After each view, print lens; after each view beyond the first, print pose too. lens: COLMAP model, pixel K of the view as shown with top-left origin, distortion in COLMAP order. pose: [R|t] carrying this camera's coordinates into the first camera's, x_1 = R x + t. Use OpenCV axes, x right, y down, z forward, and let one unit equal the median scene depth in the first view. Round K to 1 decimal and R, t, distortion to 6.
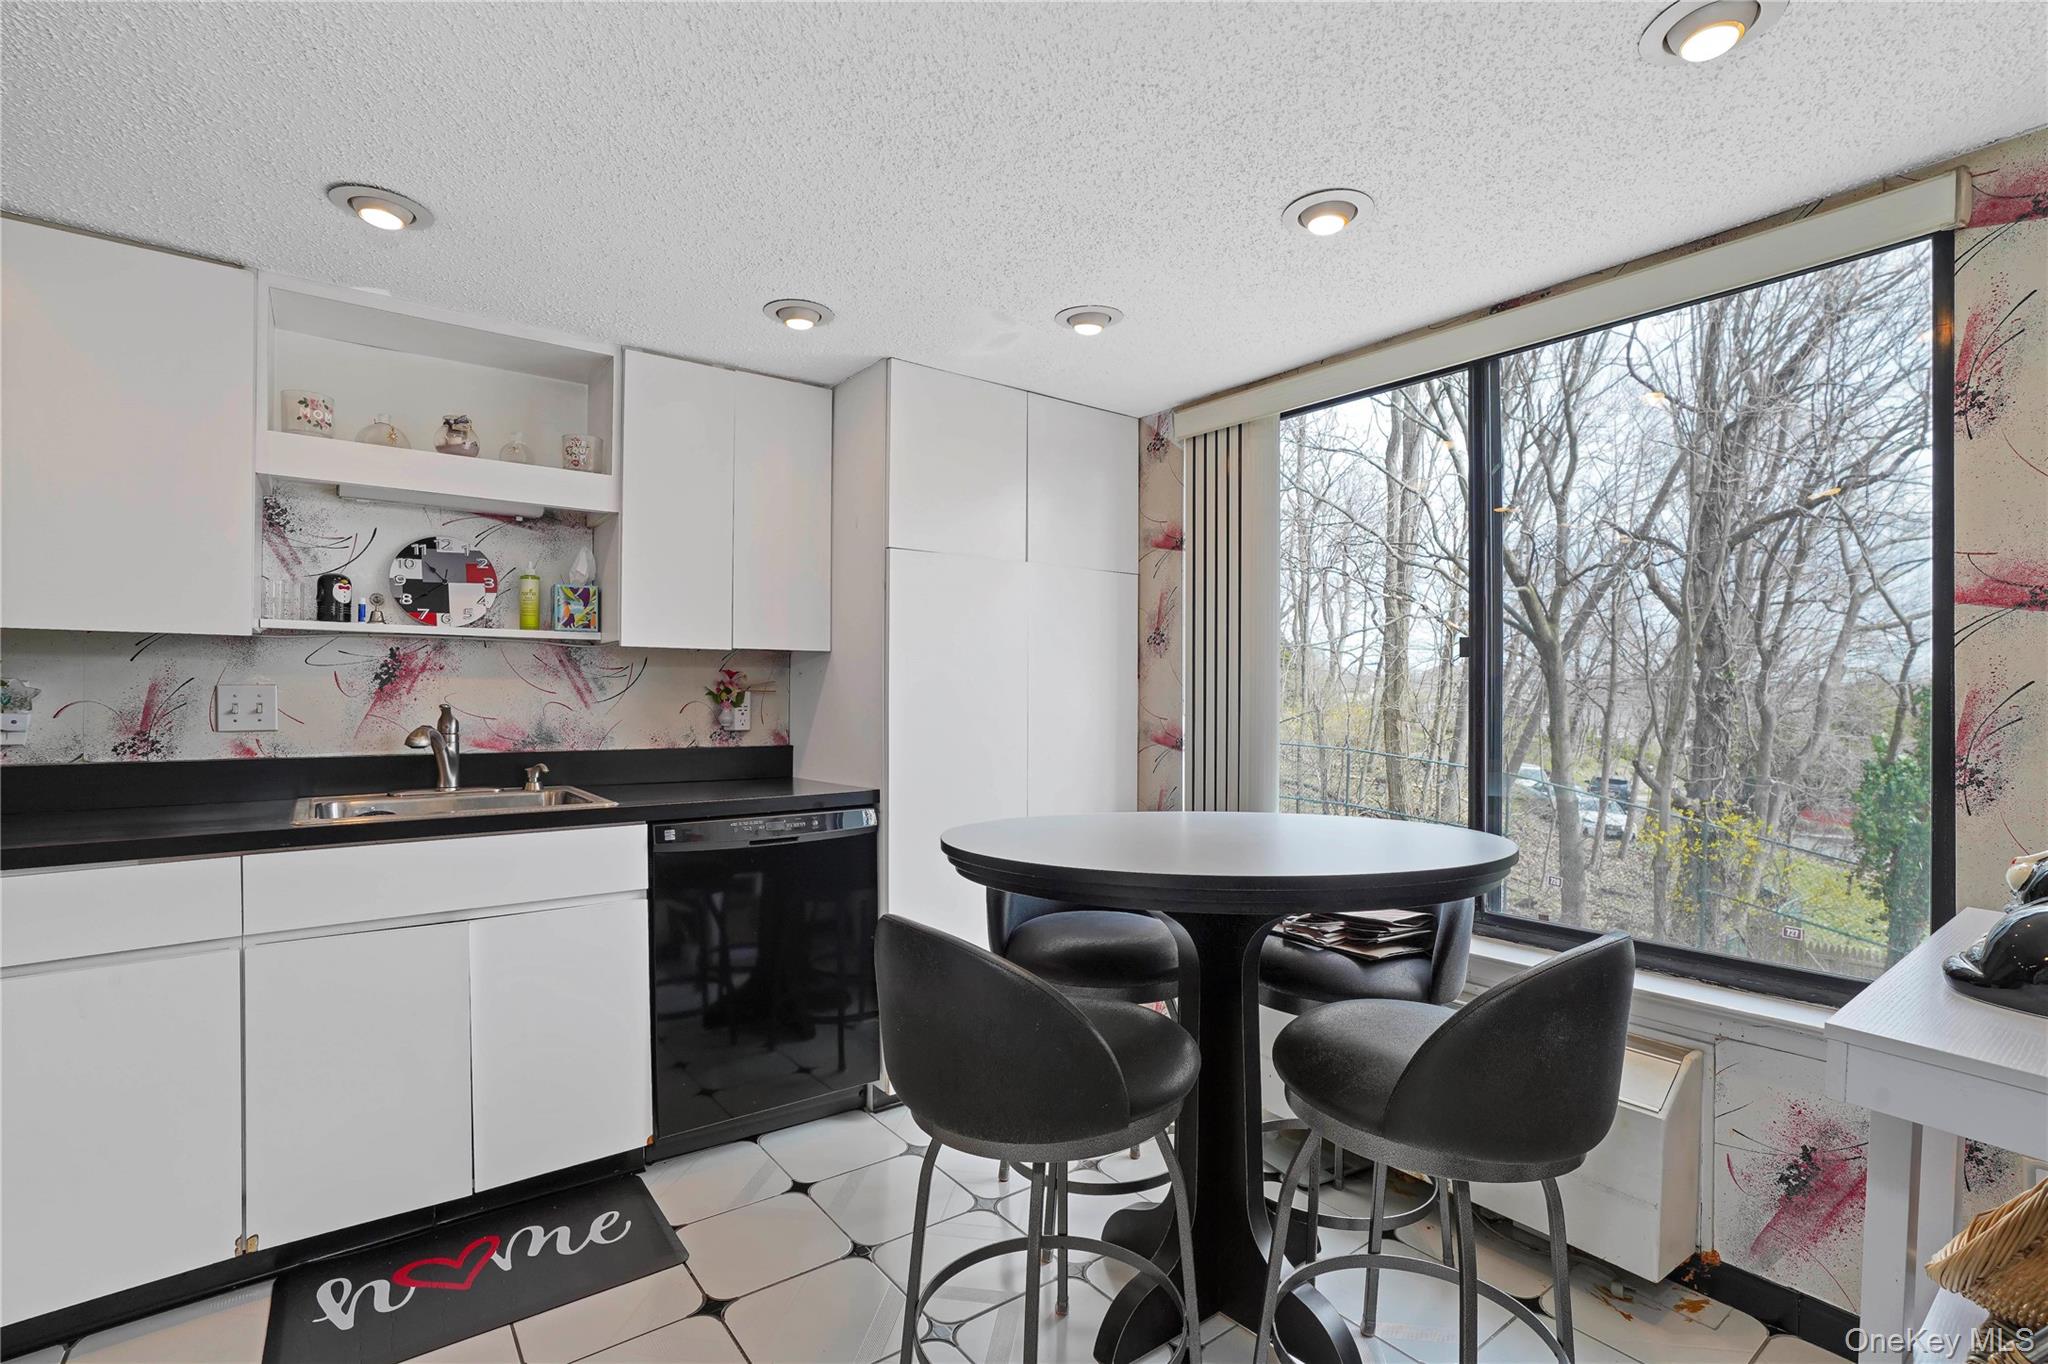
lens RADIAL K [[948.0, 0, 1009.1], [0, 948.0, 664.1], [0, 0, 1]] dist [-0.046065, 0.022328]
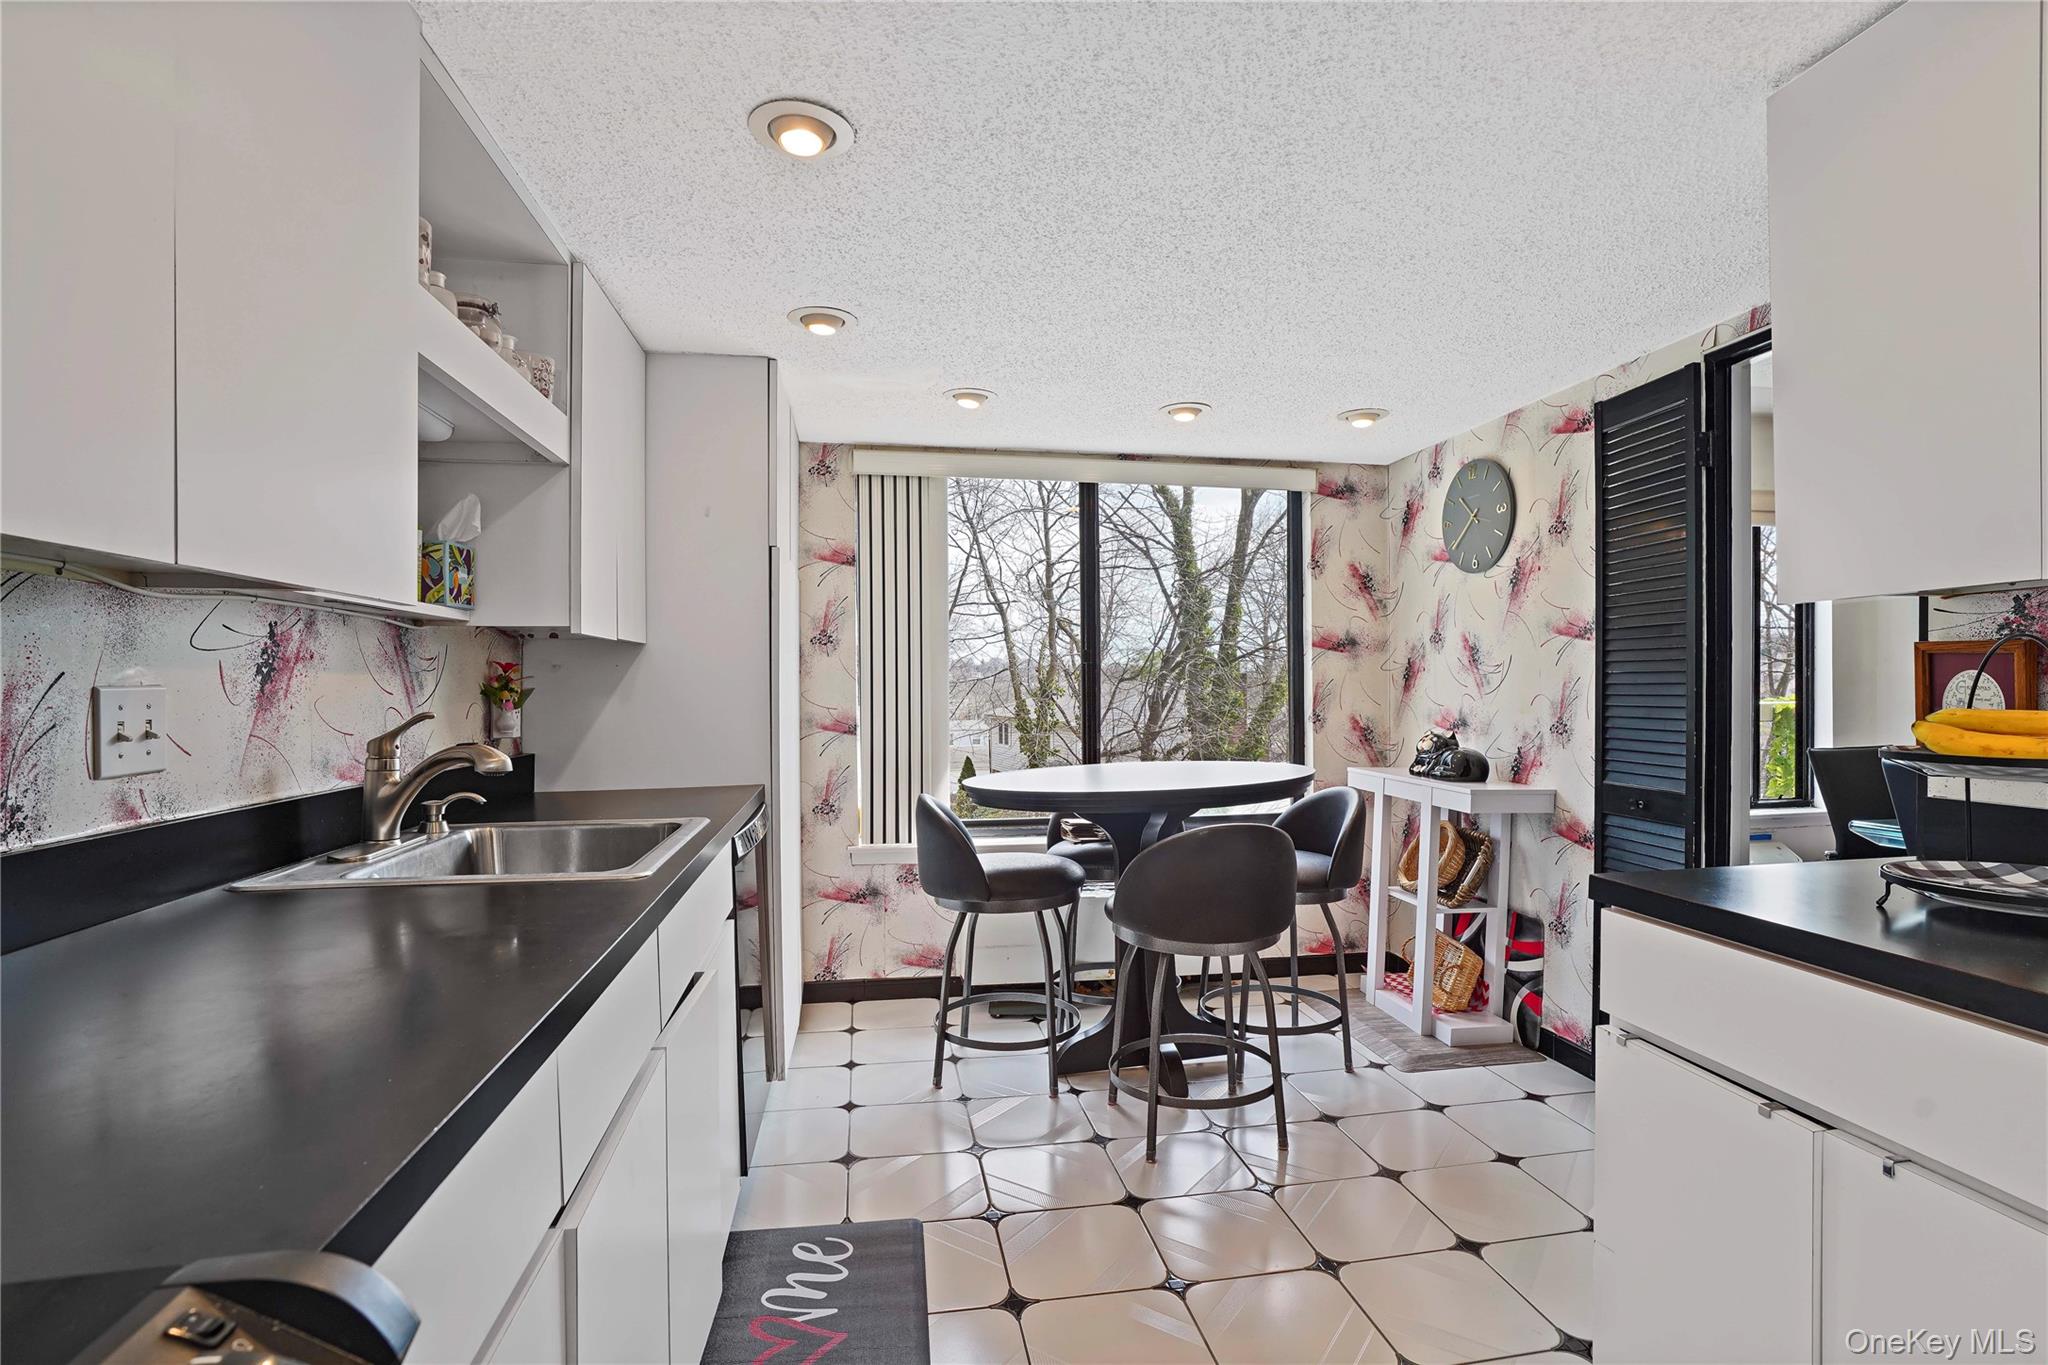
lens RADIAL K [[1000.3, 0, 1050.7], [0, 1000.3, 674.1], [0, 0, 1]] dist [-0.045408, 0.025382]
pose [[0.434607, 0.003930, 0.900612, -0.996716], [-0.024904, 0.999661, 0.007655, -0.001288], [-0.900276, -0.025755, 0.434557, 0.271075]]
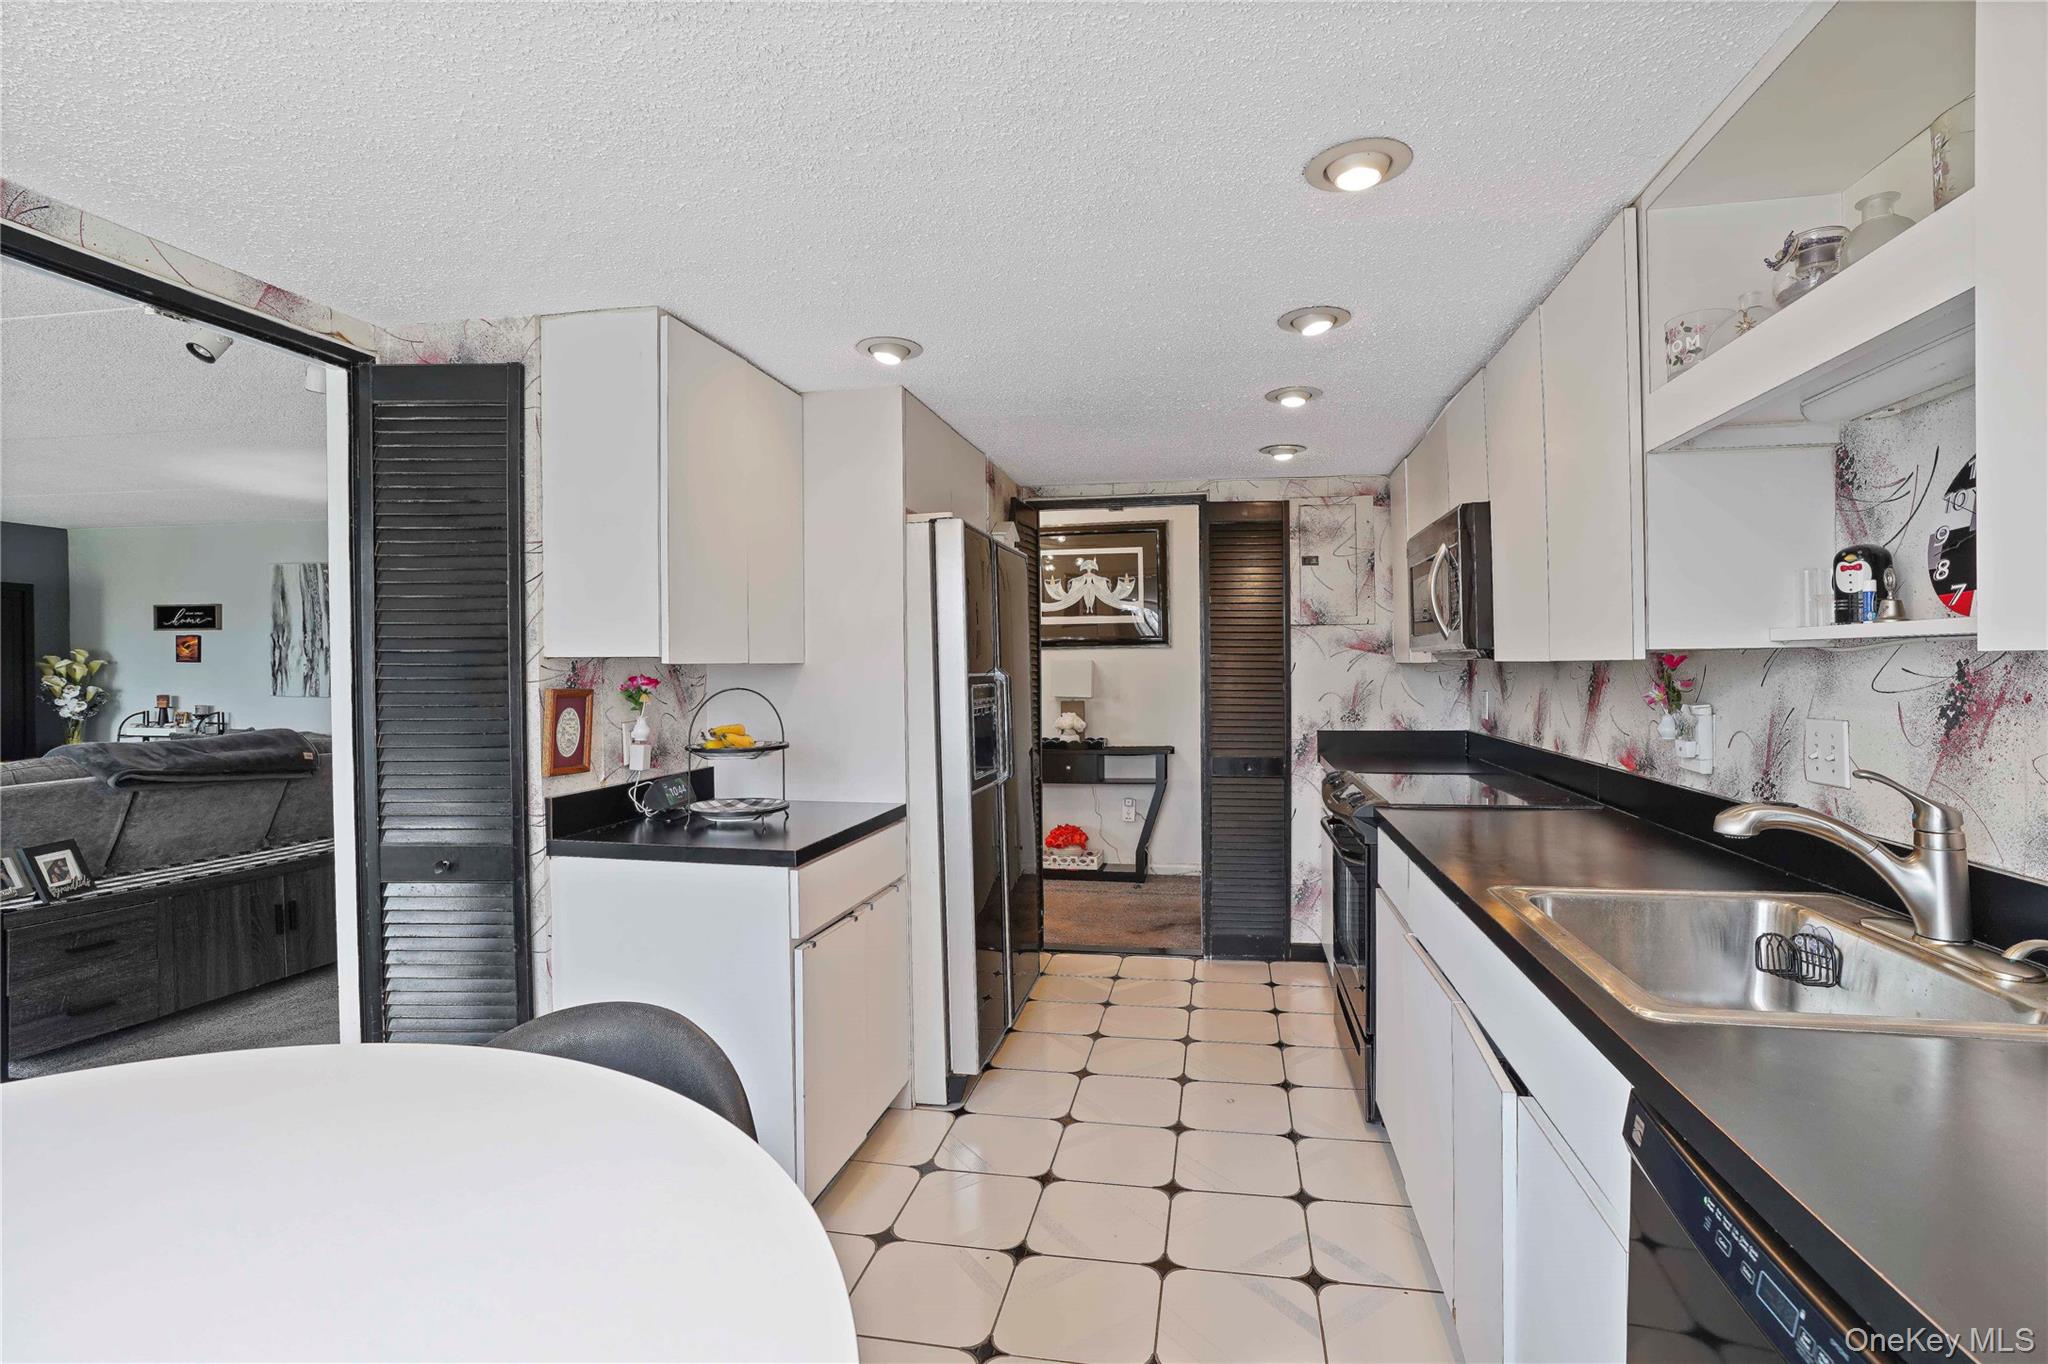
lens RADIAL K [[948.0, 0, 1009.1], [0, 948.0, 664.1], [0, 0, 1]] dist [-0.046065, 0.022328]
pose [[-0.754751, -0.000443, -0.656012, 0.104936], [0.028041, 0.999064, -0.032936, -0.012932], [0.655412, -0.043254, -0.754032, 1.028712]]
